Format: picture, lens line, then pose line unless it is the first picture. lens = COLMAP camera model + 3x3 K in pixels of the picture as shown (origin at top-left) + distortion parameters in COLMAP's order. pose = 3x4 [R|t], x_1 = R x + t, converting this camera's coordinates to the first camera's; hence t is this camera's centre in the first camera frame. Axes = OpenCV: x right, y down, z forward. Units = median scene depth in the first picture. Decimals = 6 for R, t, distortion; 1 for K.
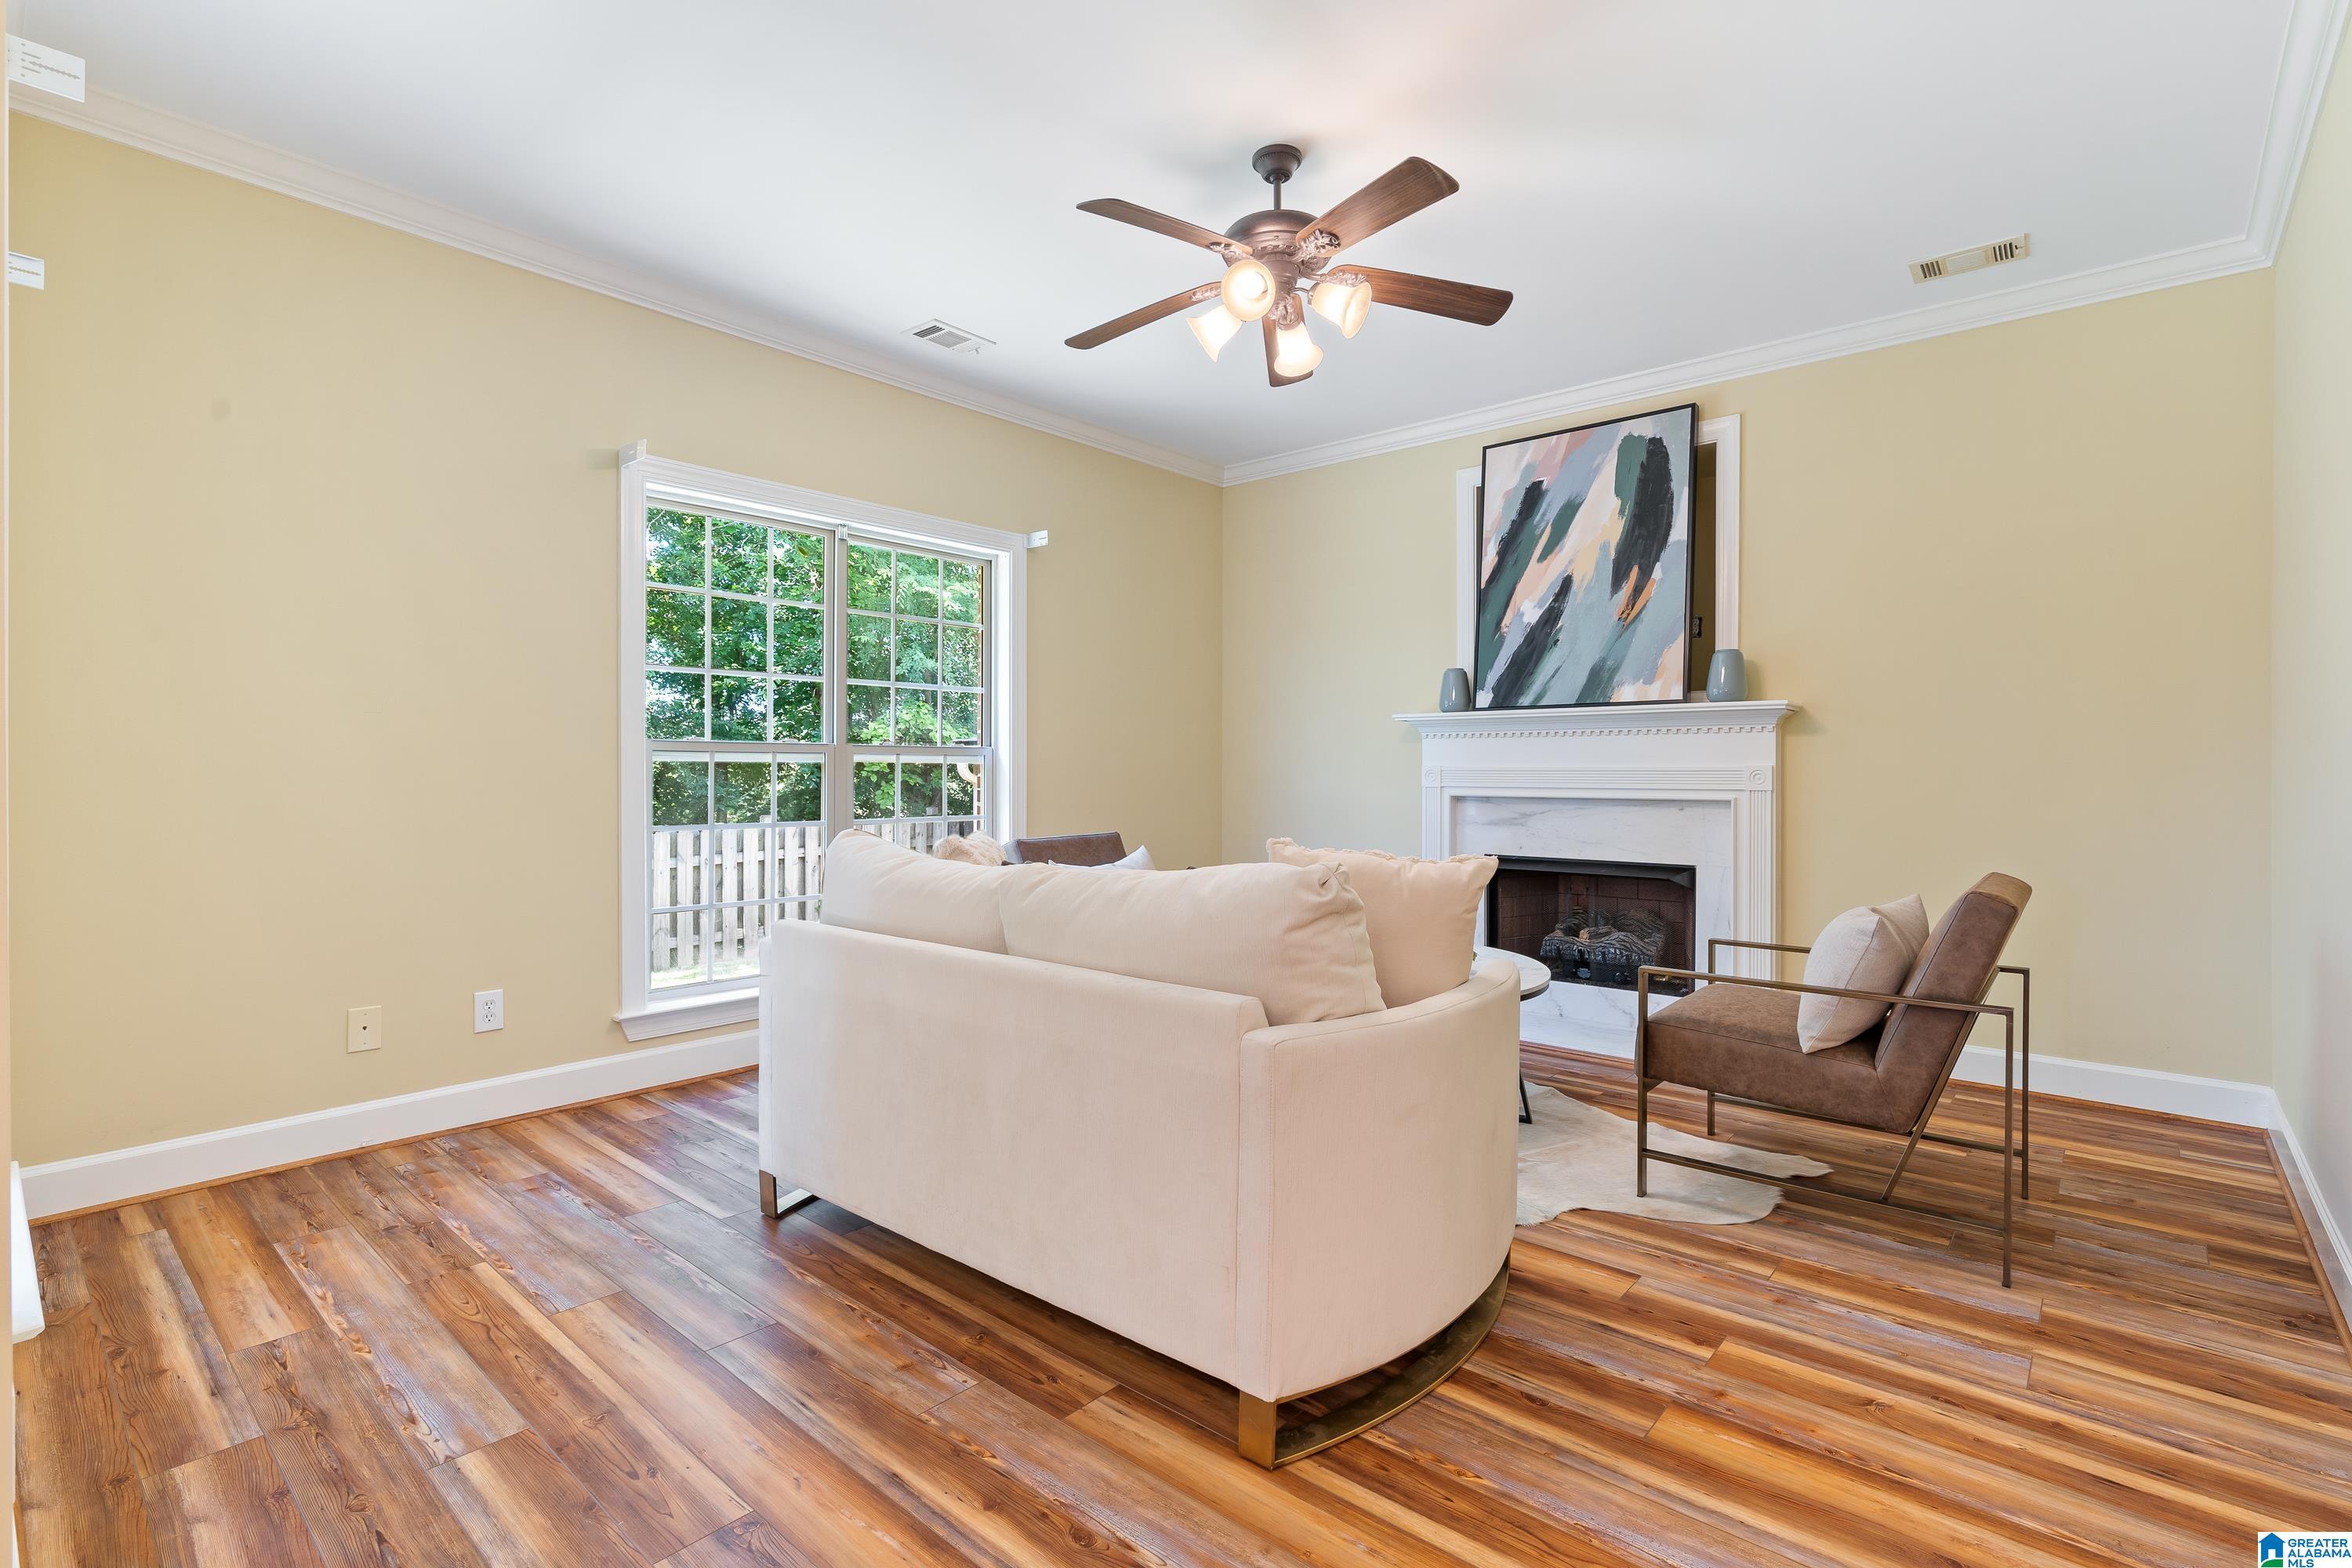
lens RADIAL K [[1096.0, 0, 1173.2], [0, 1096.0, 772.9], [0, 0, 1]] dist [-0.002777, 0.000078]
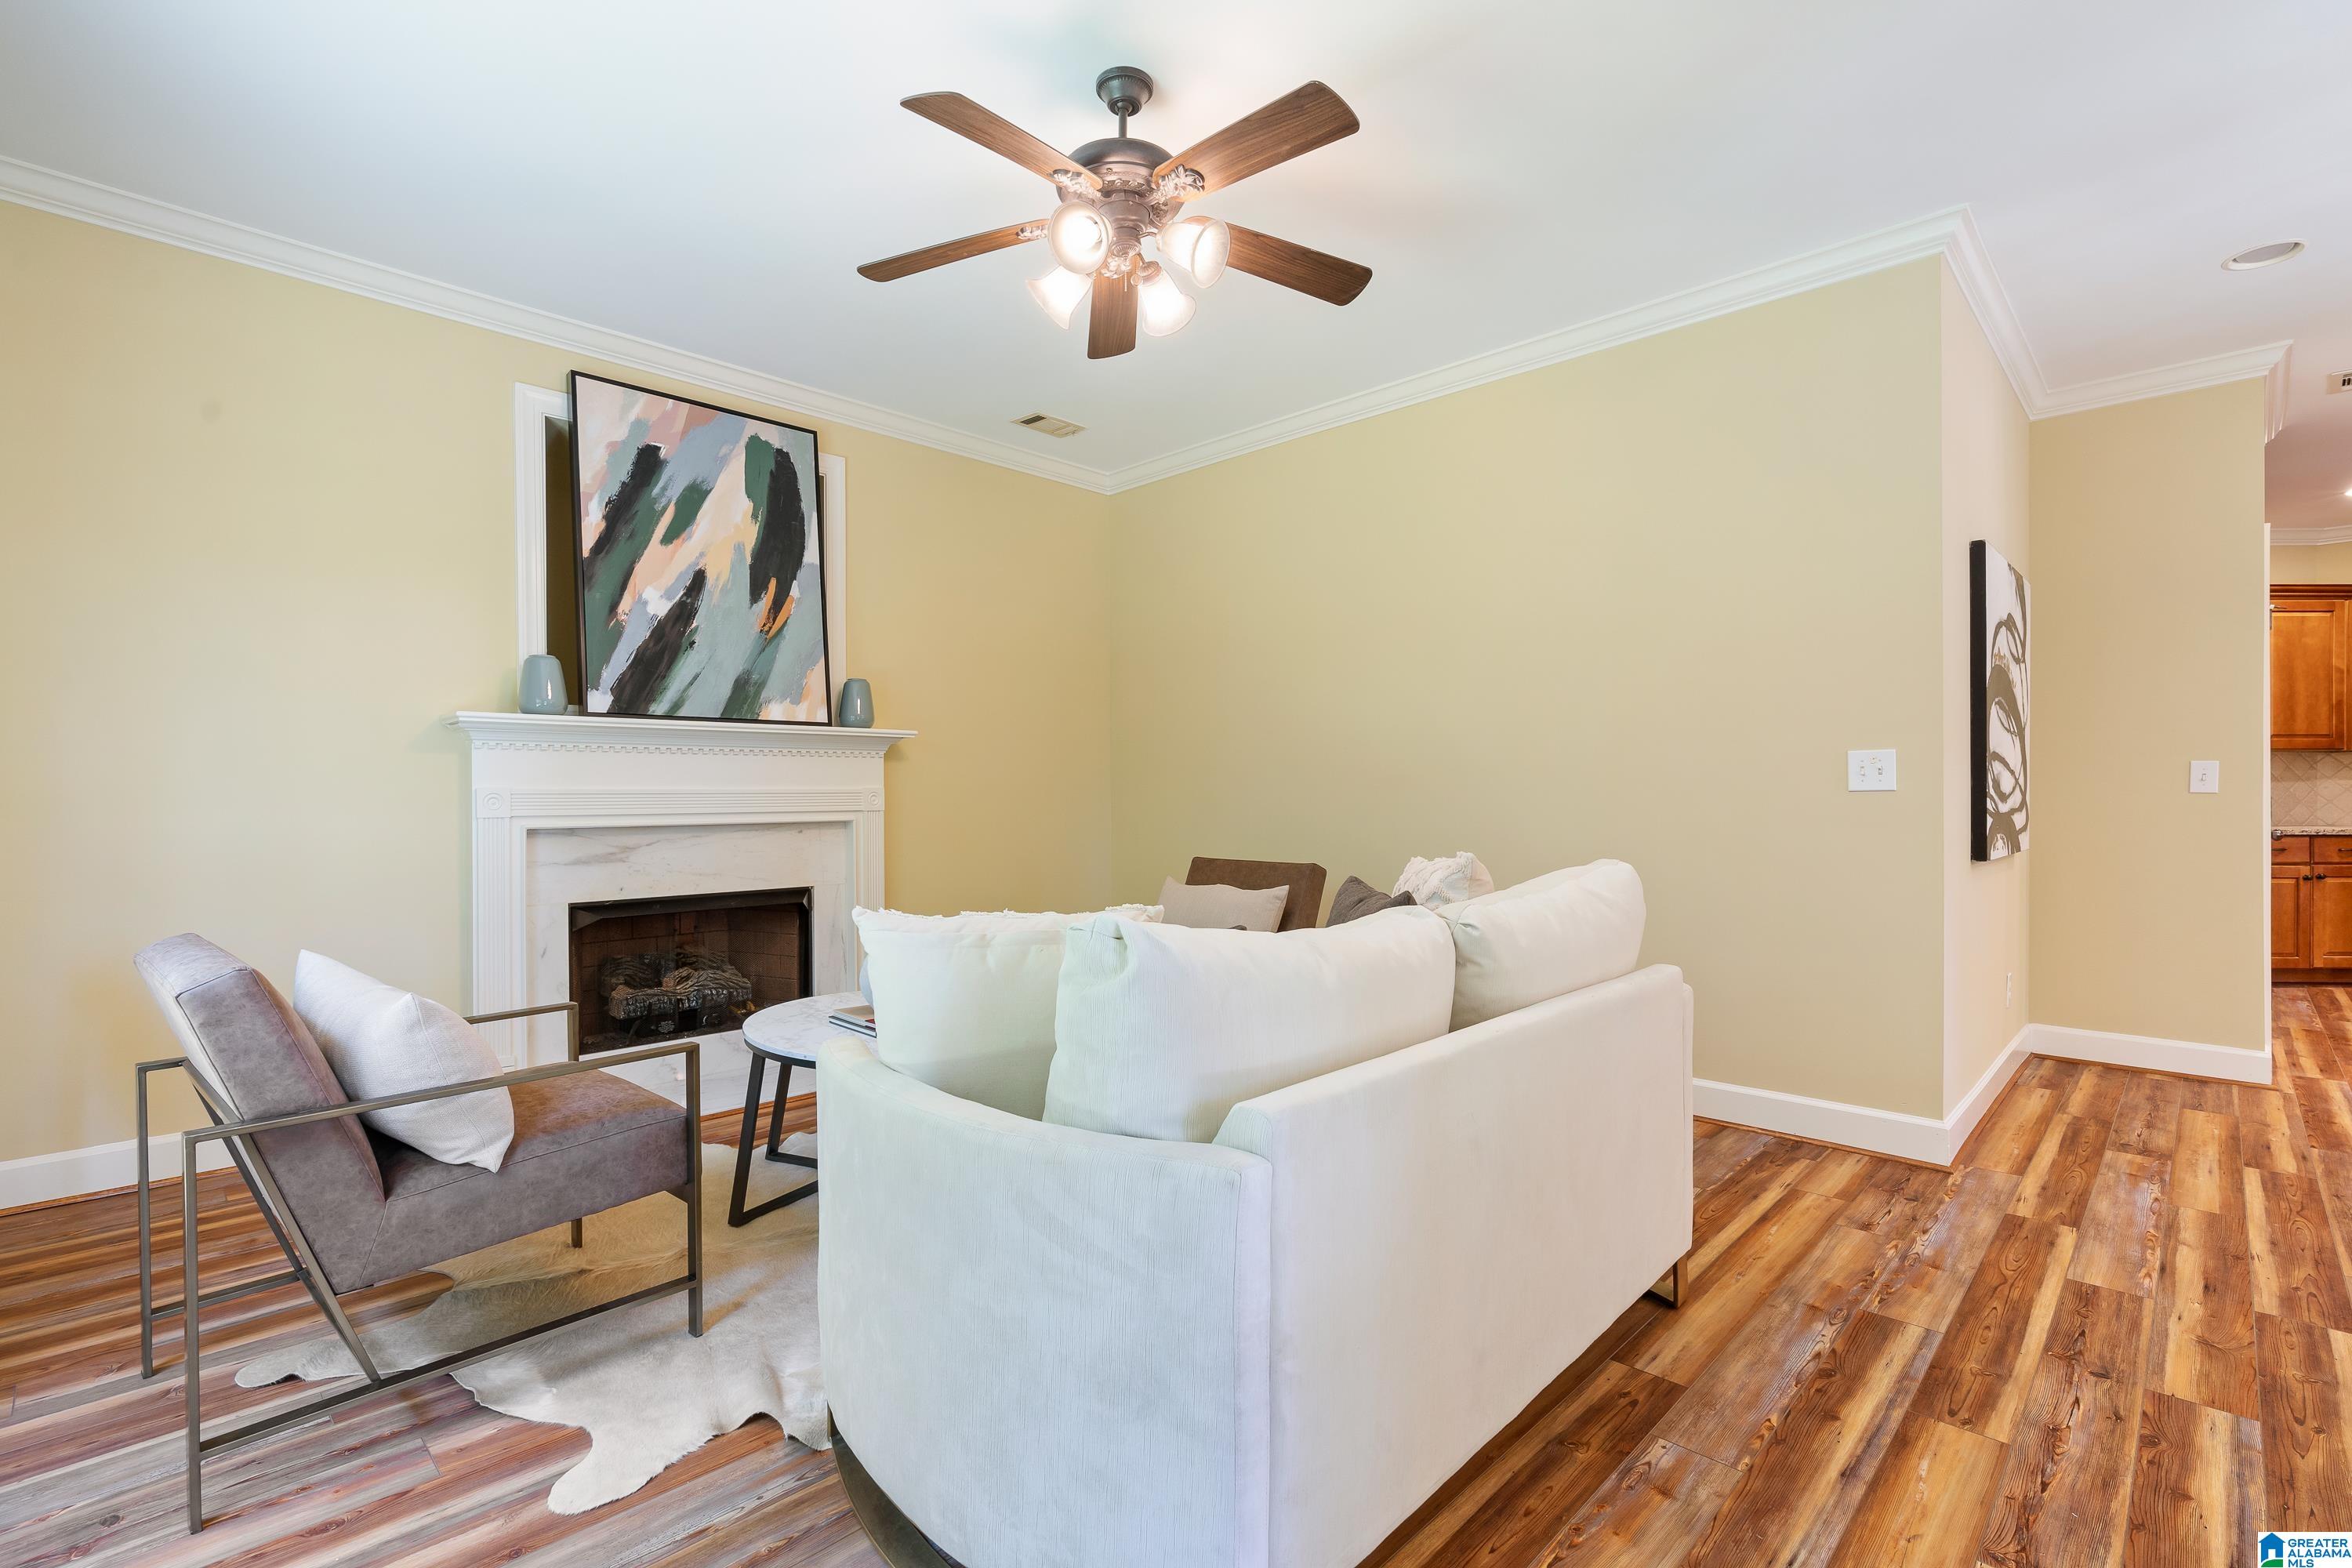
lens RADIAL K [[1073.4, 0, 1171.7], [0, 1073.4, 799.5], [0, 0, 1]] dist [-0.002919, 0.000587]
pose [[0.046026, -0.008765, 0.998902, -0.494645], [0.005110, 0.999950, 0.008539, -0.002589], [-0.998927, 0.004711, 0.046068, 0.608604]]
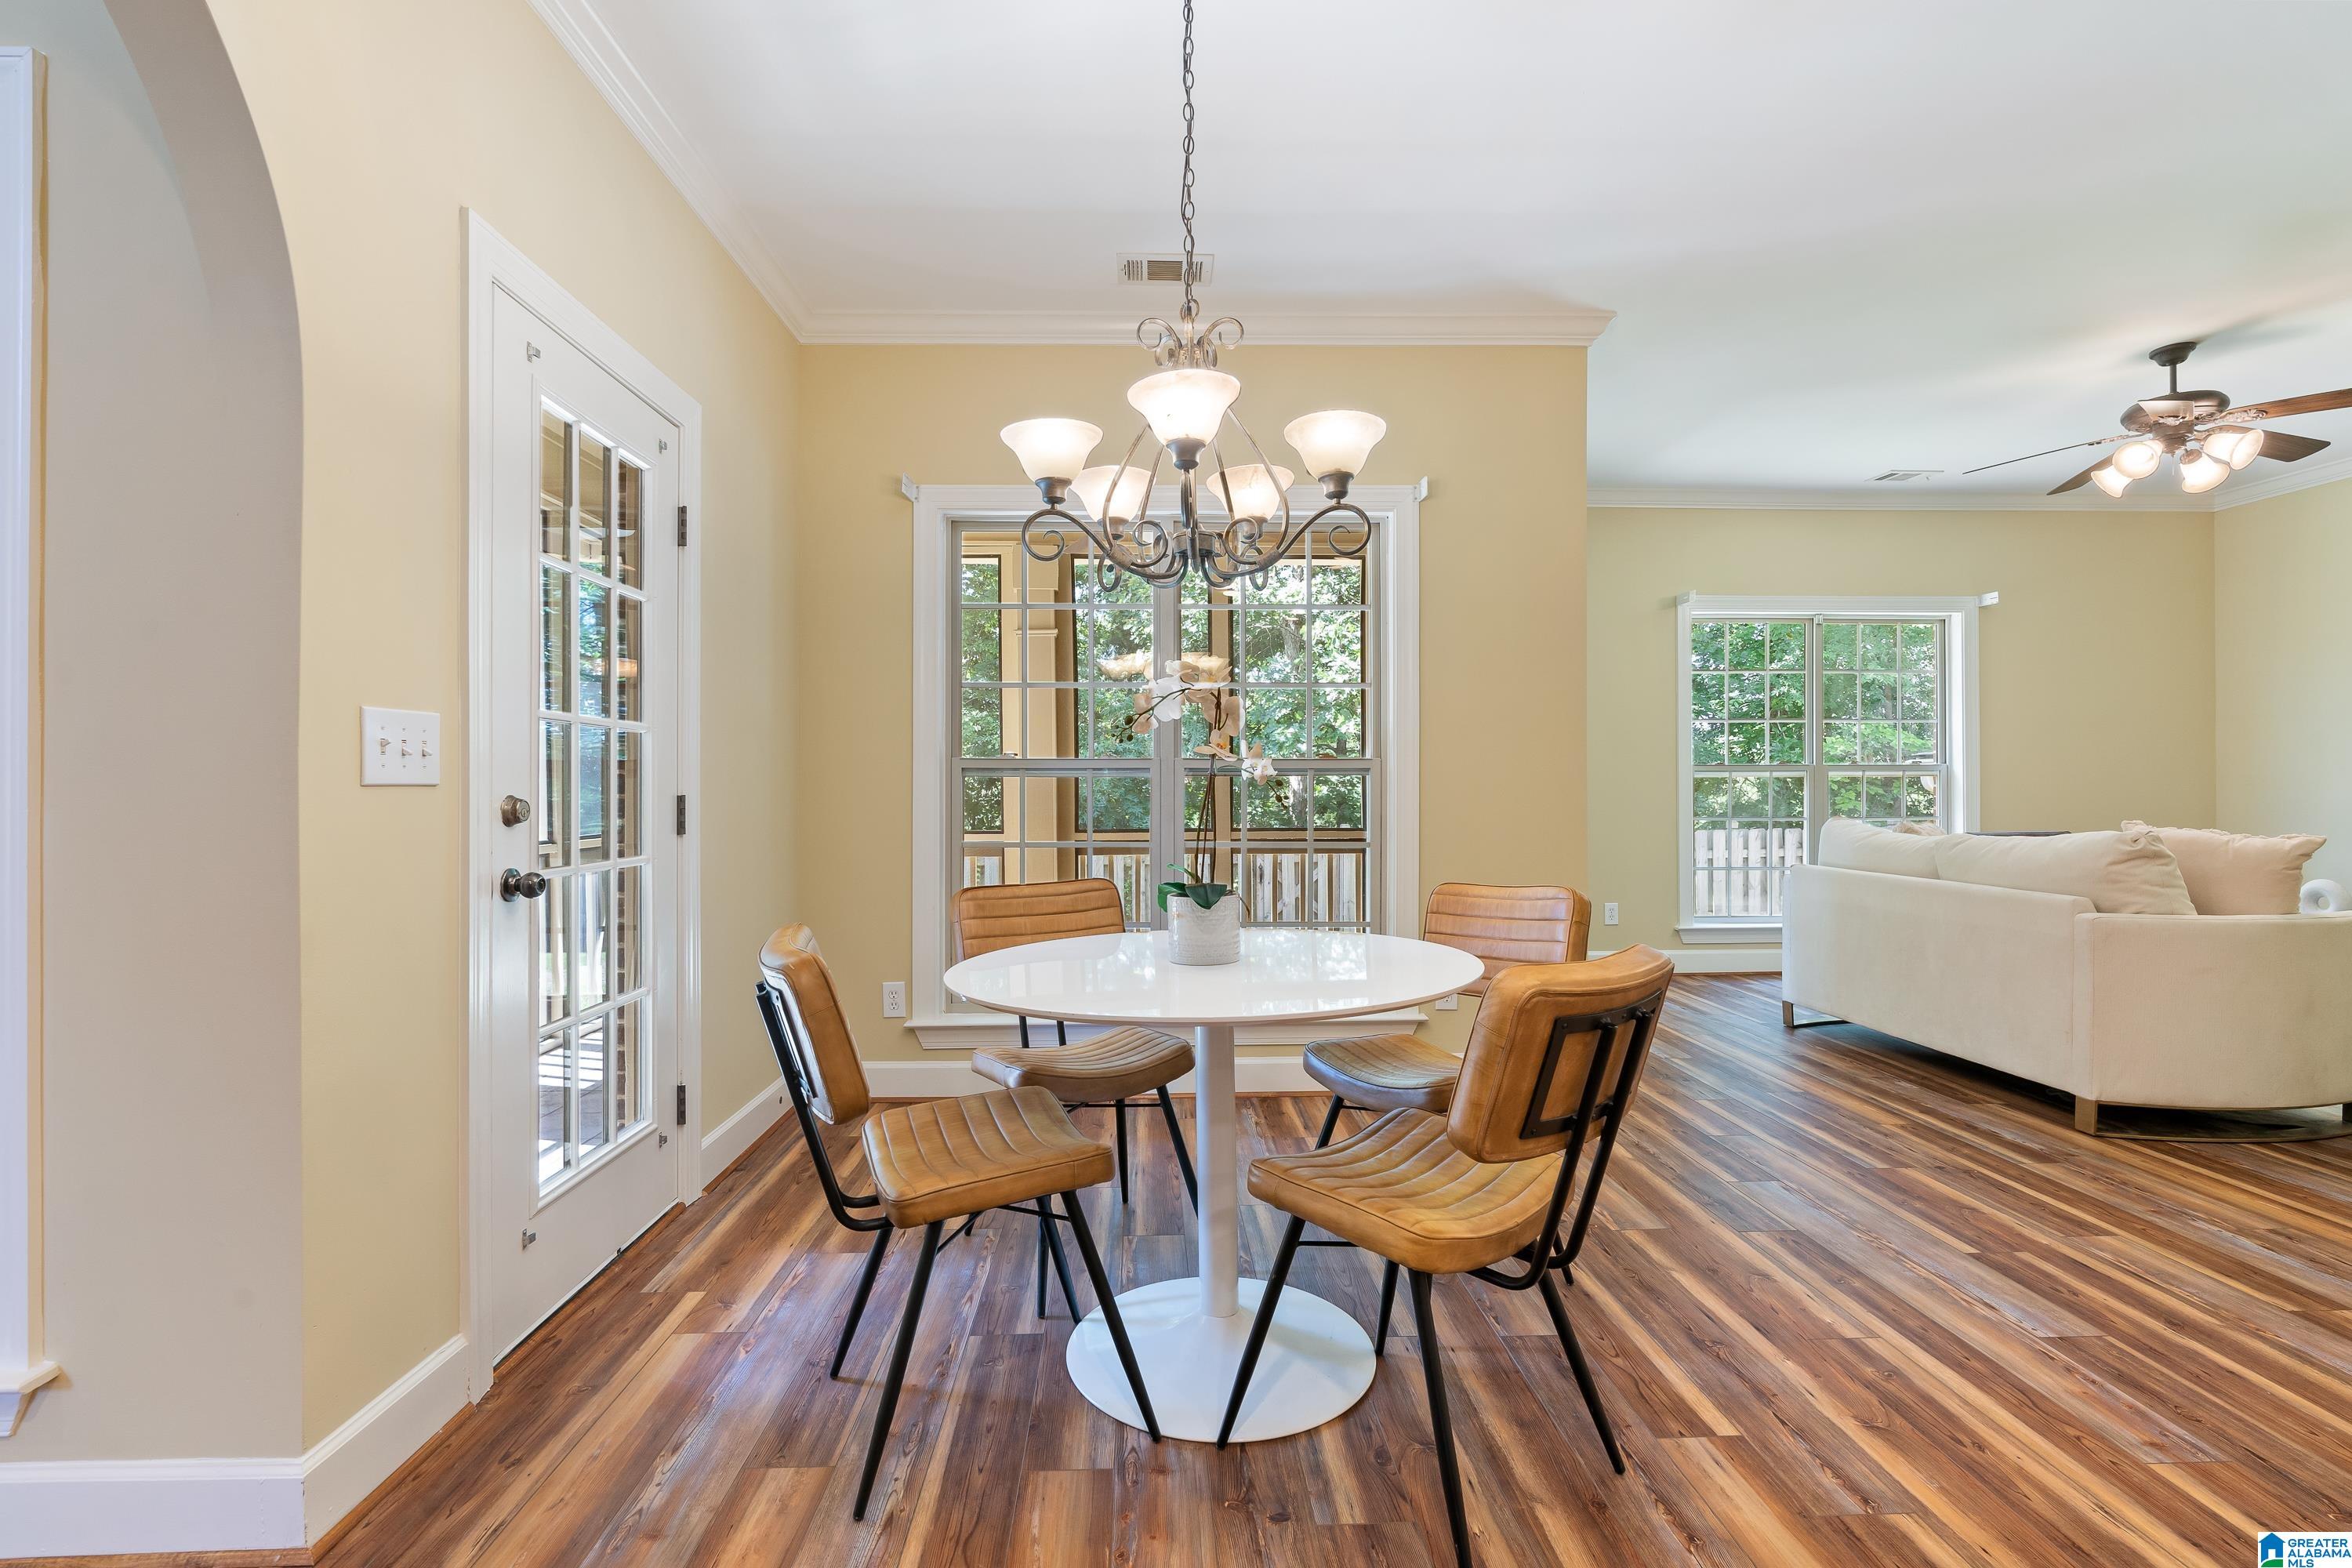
lens RADIAL K [[1065.7, 0, 1180.4], [0, 1065.7, 782.9], [0, 0, 1]] dist [-0.004320, -0.000294]
pose [[0.691681, -0.005705, -0.722181, 0.129565], [0.002496, 0.999982, -0.005509, 0.003205], [0.722199, 0.002007, 0.691682, -0.582566]]
